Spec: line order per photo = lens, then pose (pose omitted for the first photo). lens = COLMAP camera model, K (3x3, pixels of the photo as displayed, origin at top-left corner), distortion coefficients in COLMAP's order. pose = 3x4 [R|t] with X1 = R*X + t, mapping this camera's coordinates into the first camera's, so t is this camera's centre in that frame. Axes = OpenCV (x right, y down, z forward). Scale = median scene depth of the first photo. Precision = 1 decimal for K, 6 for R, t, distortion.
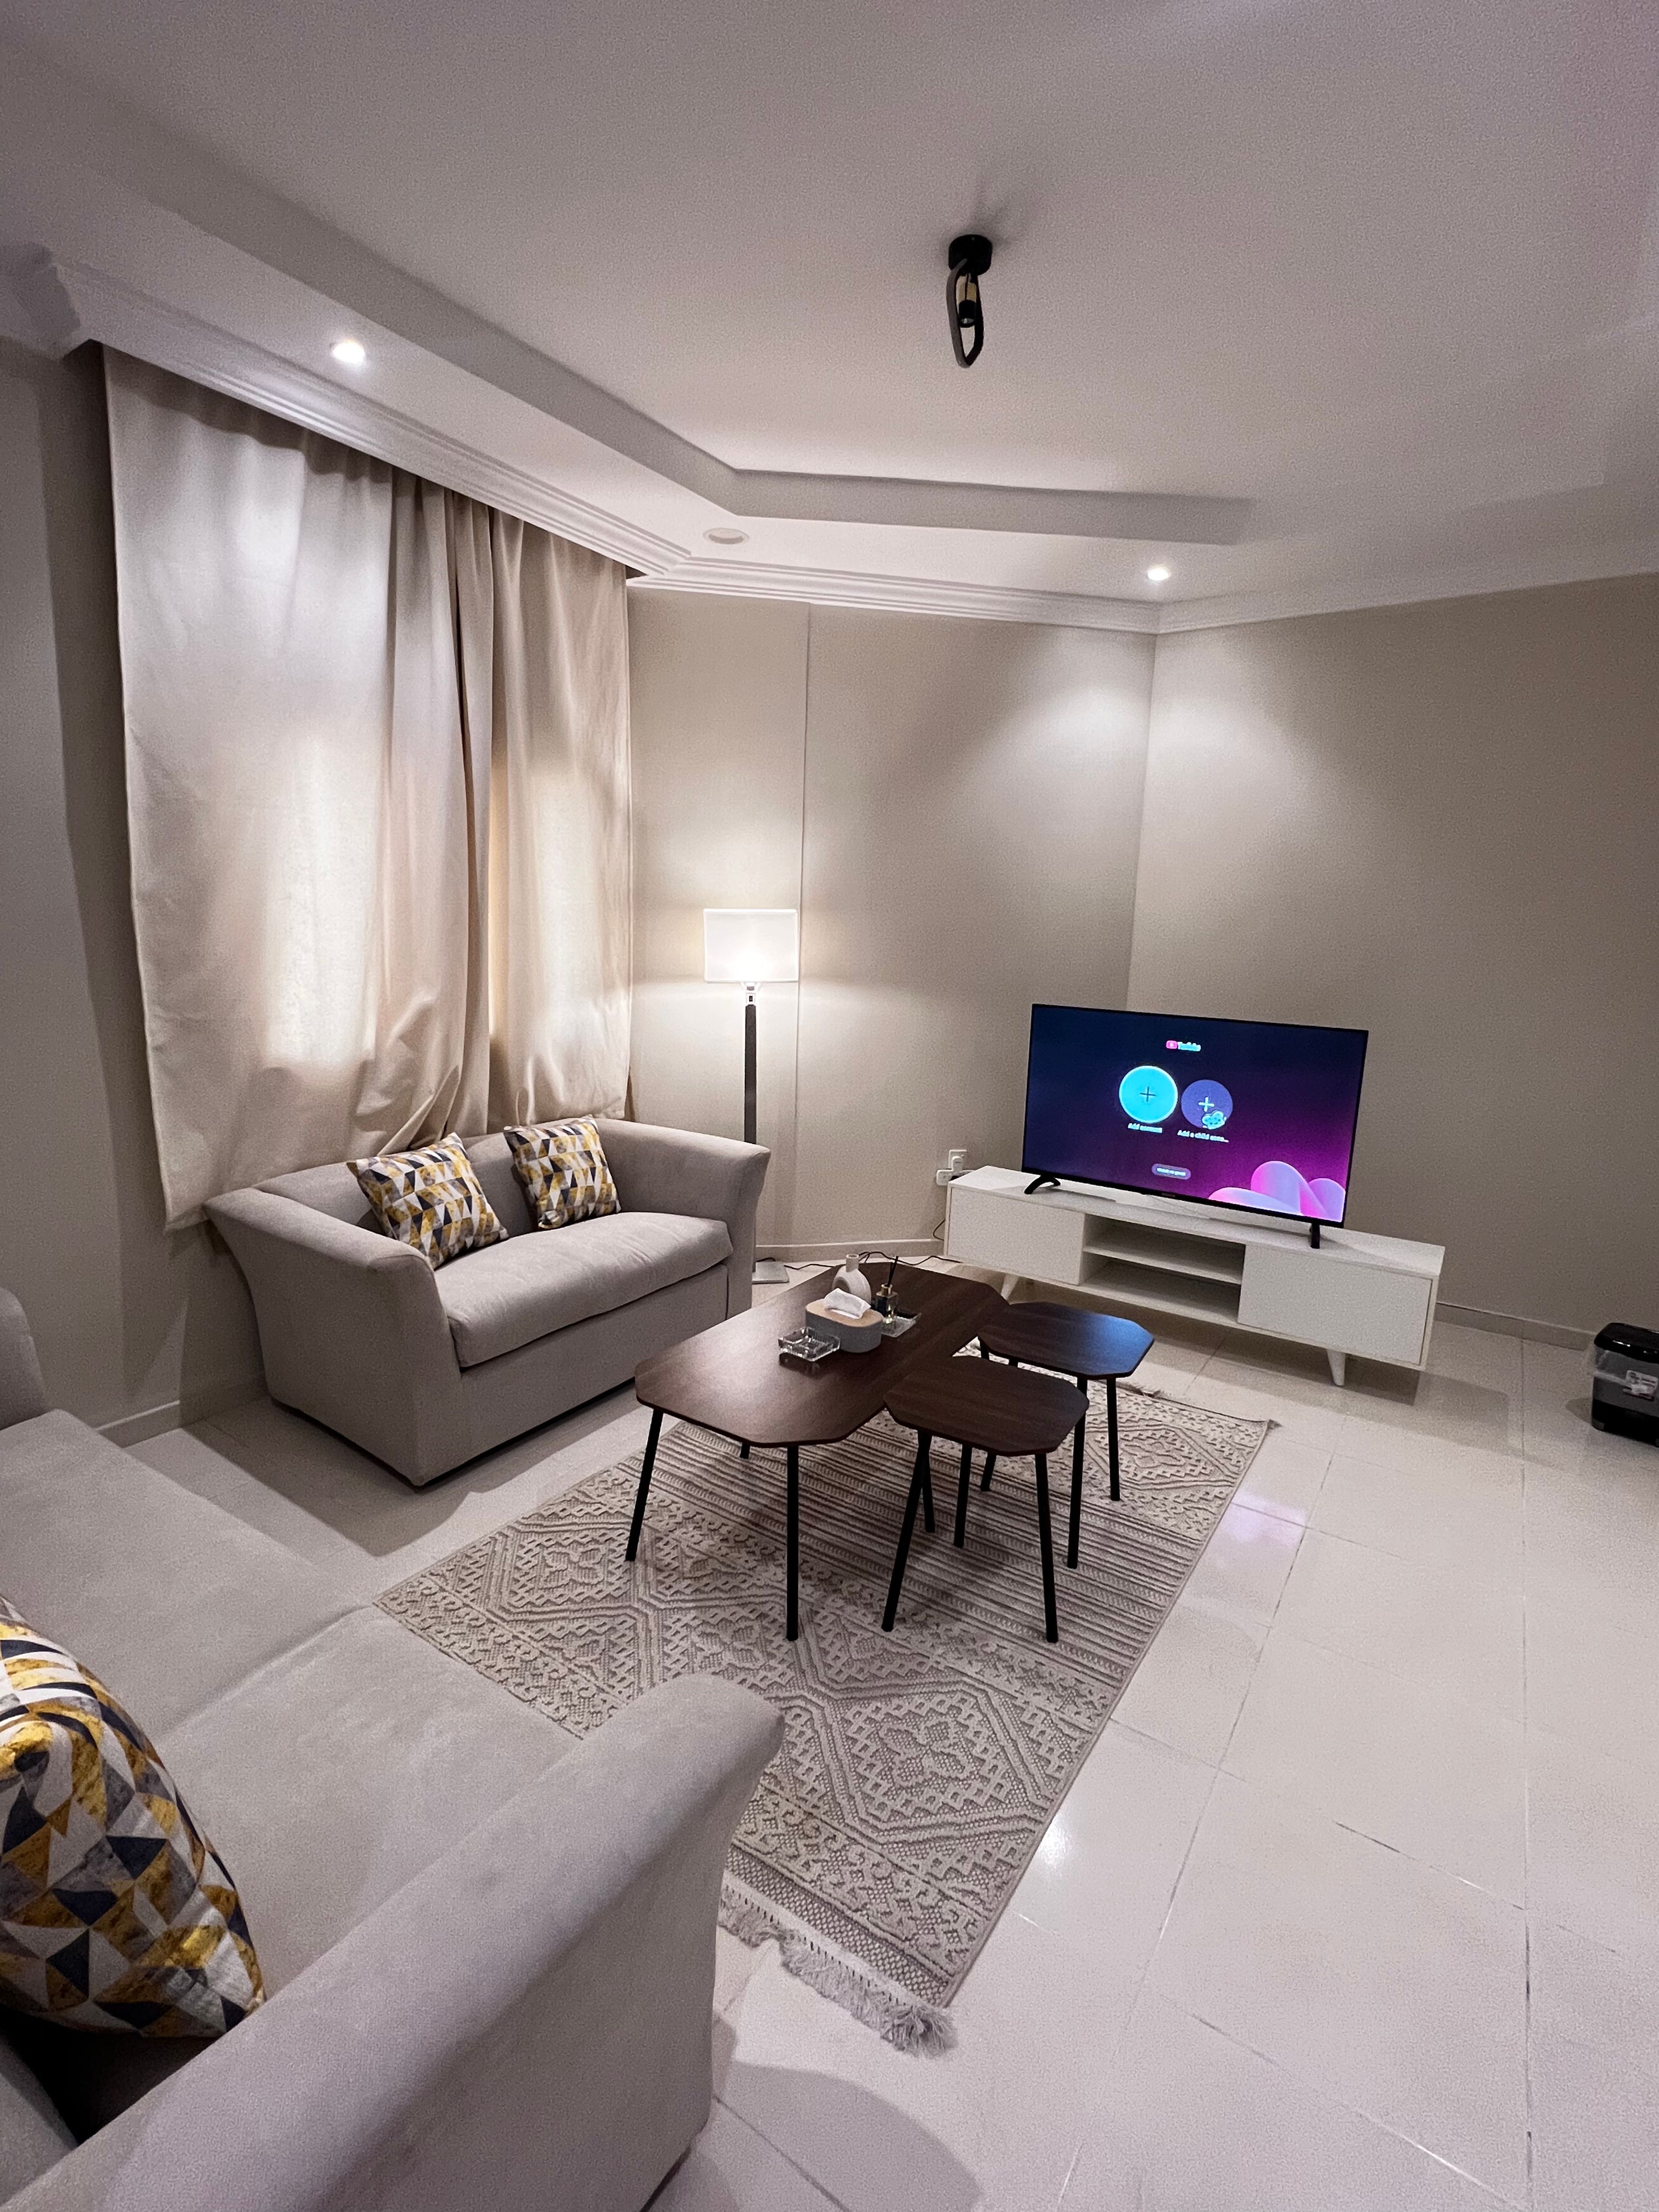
lens RADIAL K [[1006.2, 0, 820.2], [0, 1006.2, 1115.7], [0, 0, 1]] dist [-0.003673, -0.000881]
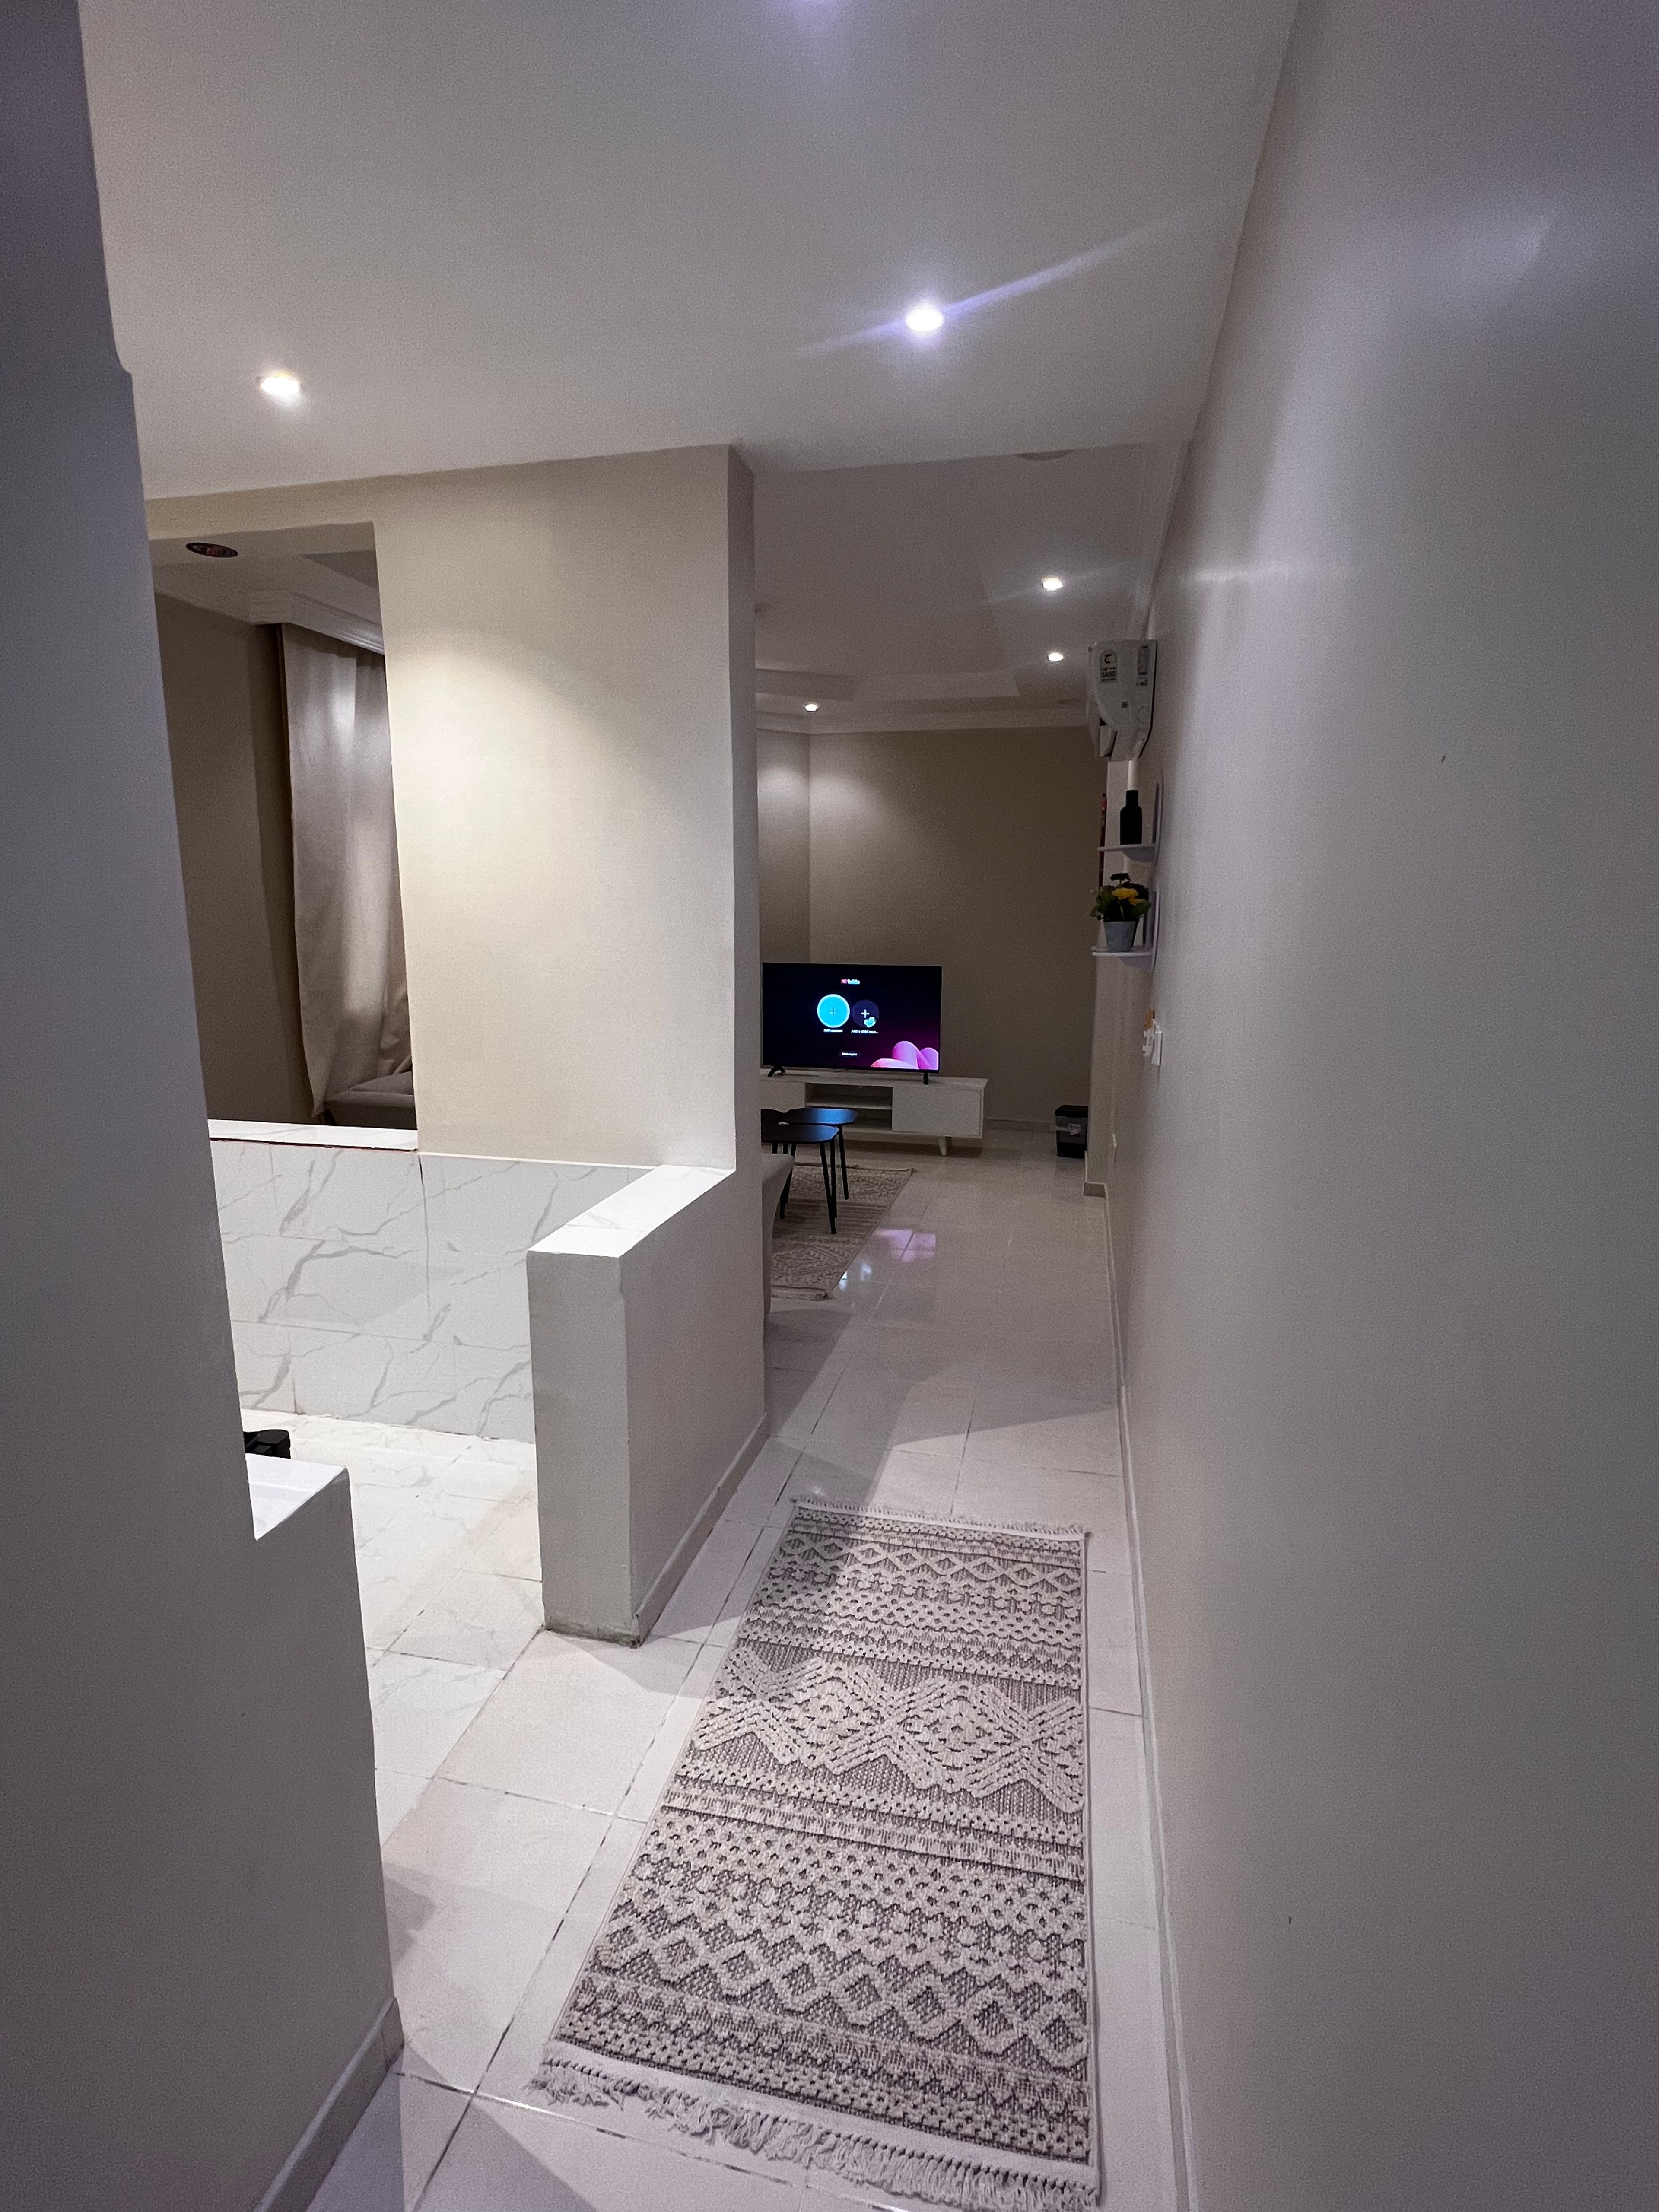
lens RADIAL K [[1062.2, 0, 833.9], [0, 1062.2, 1102.5], [0, 0, 1]] dist [-0.000298, -0.000056]
pose [[0.929895, -0.092727, 0.355944, -0.372414], [0.090971, 0.995617, 0.021707, 0.105470], [-0.356397, 0.012195, 0.934255, -0.780464]]
